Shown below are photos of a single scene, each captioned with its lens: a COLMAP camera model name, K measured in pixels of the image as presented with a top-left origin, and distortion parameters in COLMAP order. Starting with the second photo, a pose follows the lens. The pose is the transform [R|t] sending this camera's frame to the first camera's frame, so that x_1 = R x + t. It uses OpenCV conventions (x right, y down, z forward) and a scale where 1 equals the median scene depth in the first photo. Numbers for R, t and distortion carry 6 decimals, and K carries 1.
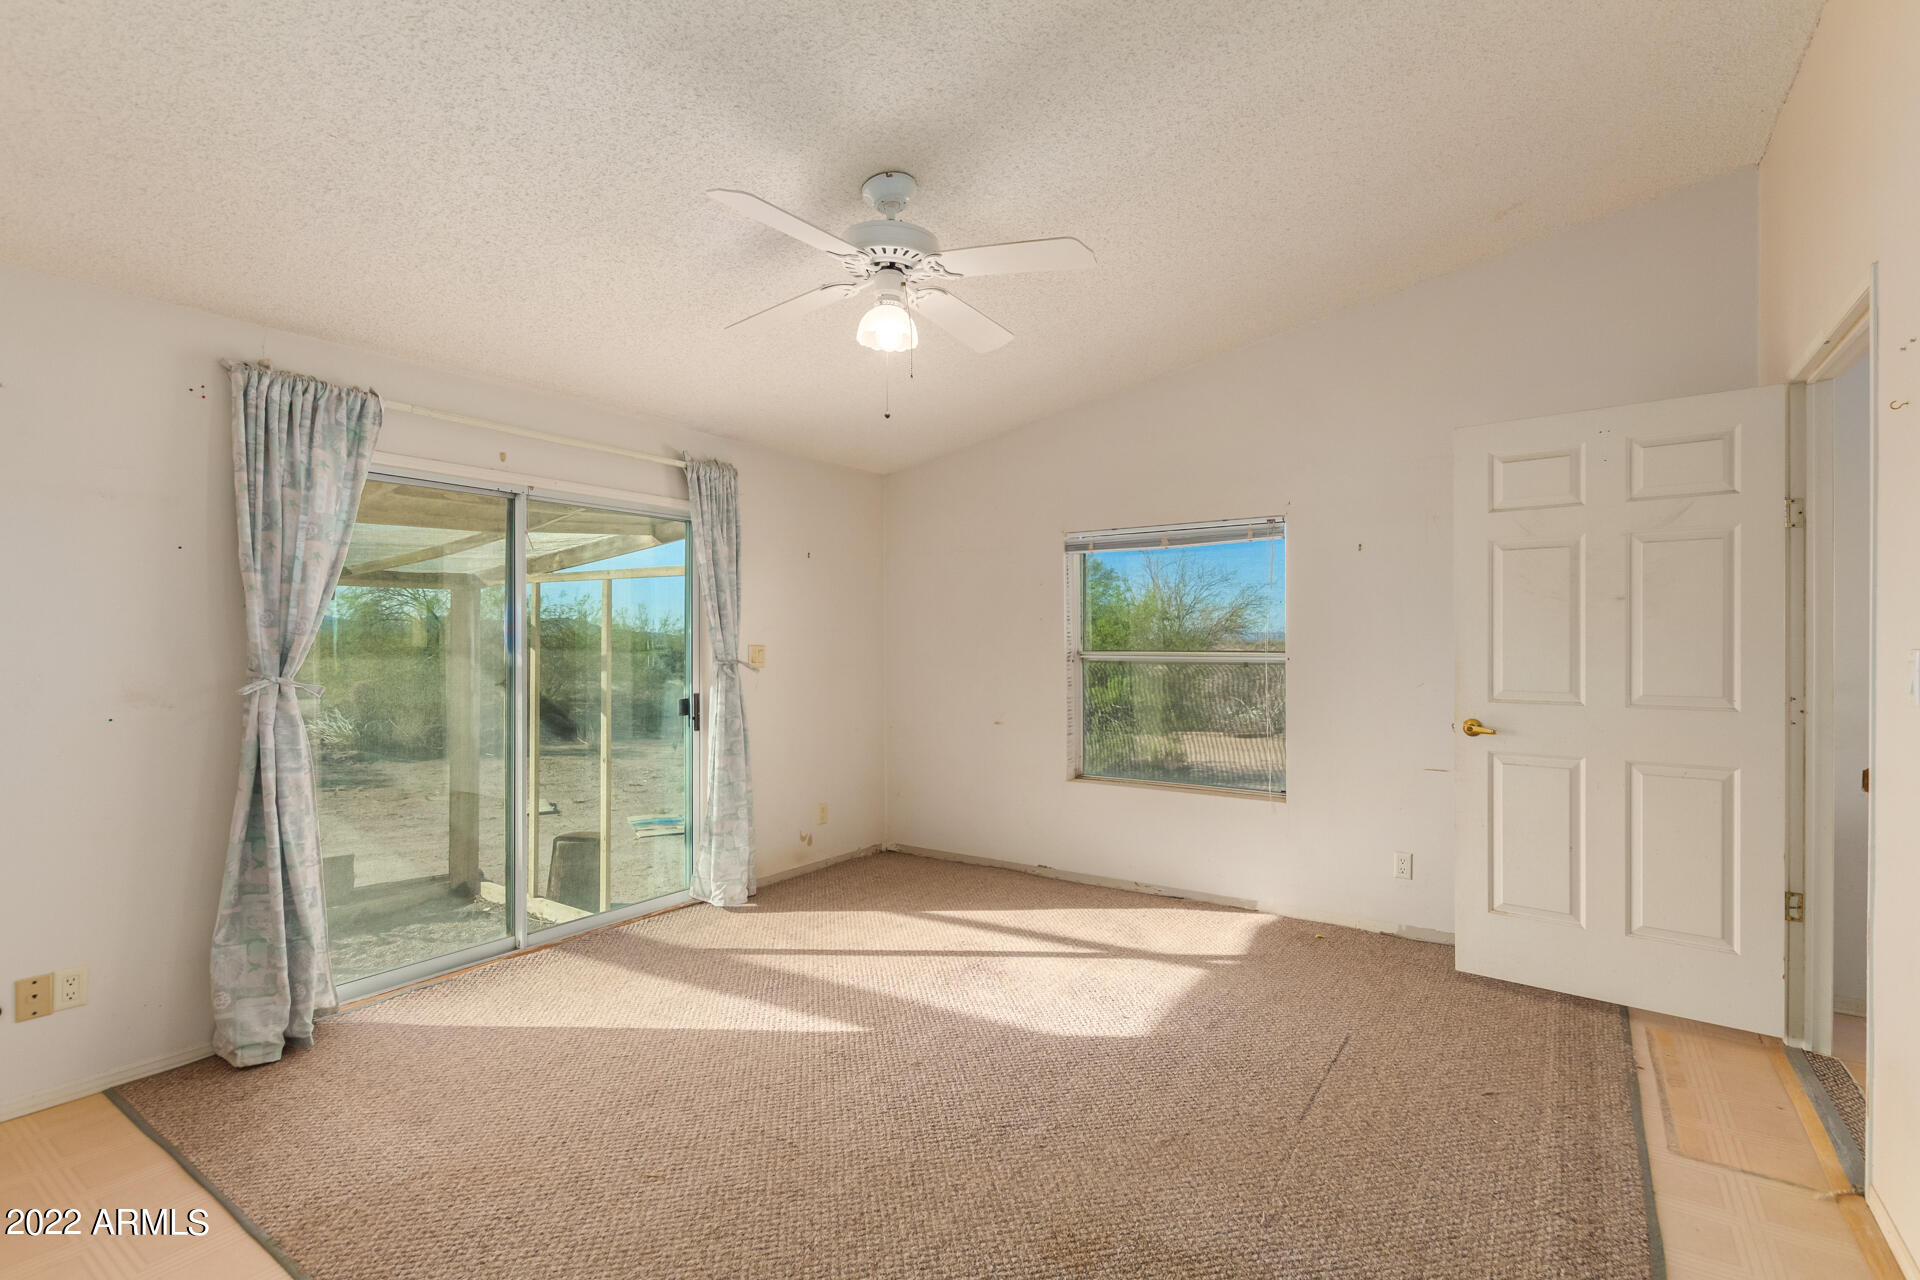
lens RADIAL K [[884.9, 0, 967.8], [0, 884.9, 640.5], [0, 0, 1]] dist [0.001950, 0.000283]
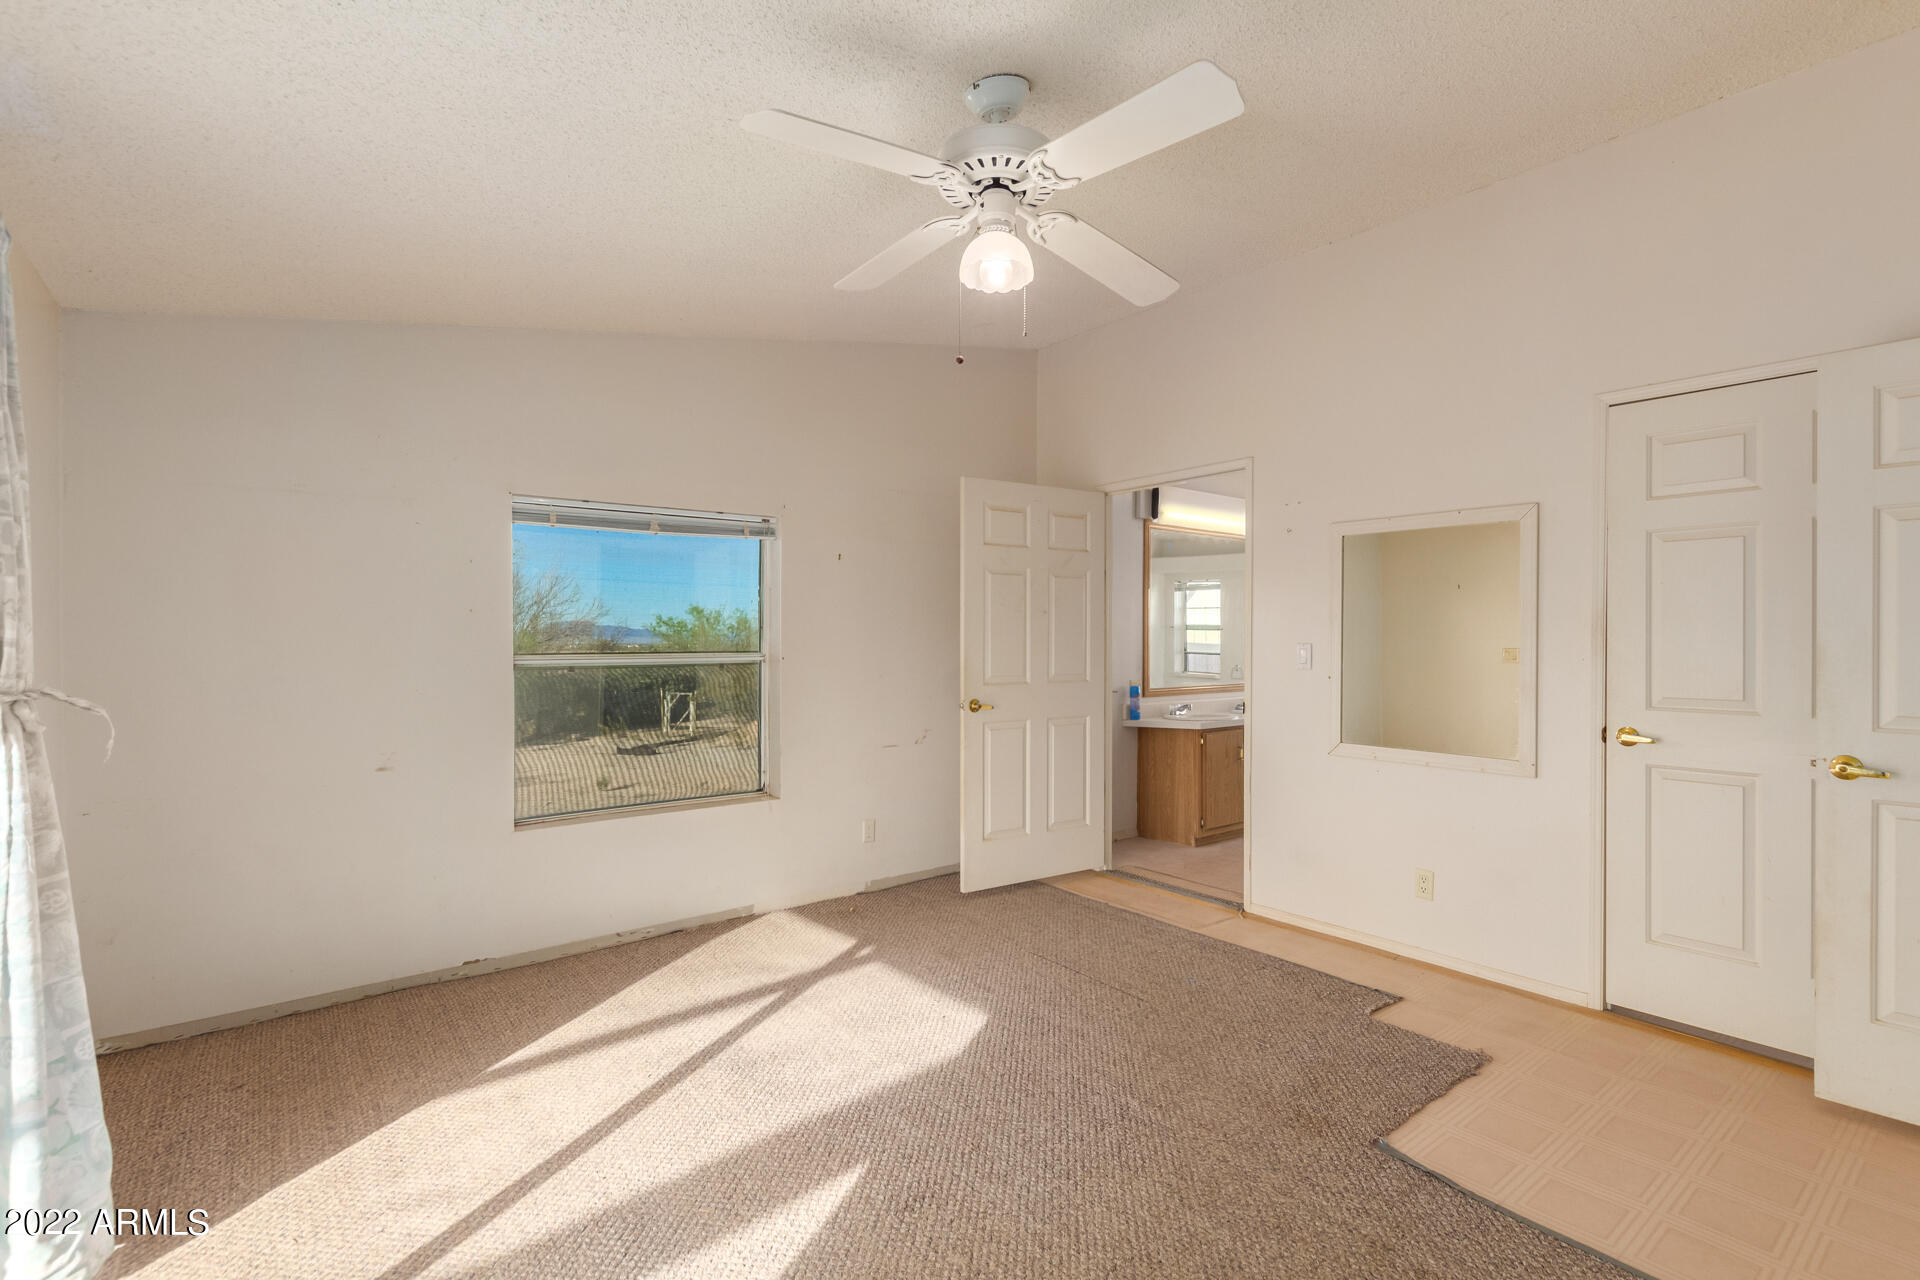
lens RADIAL K [[884.9, 0, 967.8], [0, 884.9, 640.5], [0, 0, 1]] dist [0.001950, 0.000283]
pose [[0.301150, -0.002718, 0.953573, -0.632706], [0.003203, 0.999993, 0.001839, -0.000761], [-0.953571, 0.002500, 0.301157, 0.556275]]
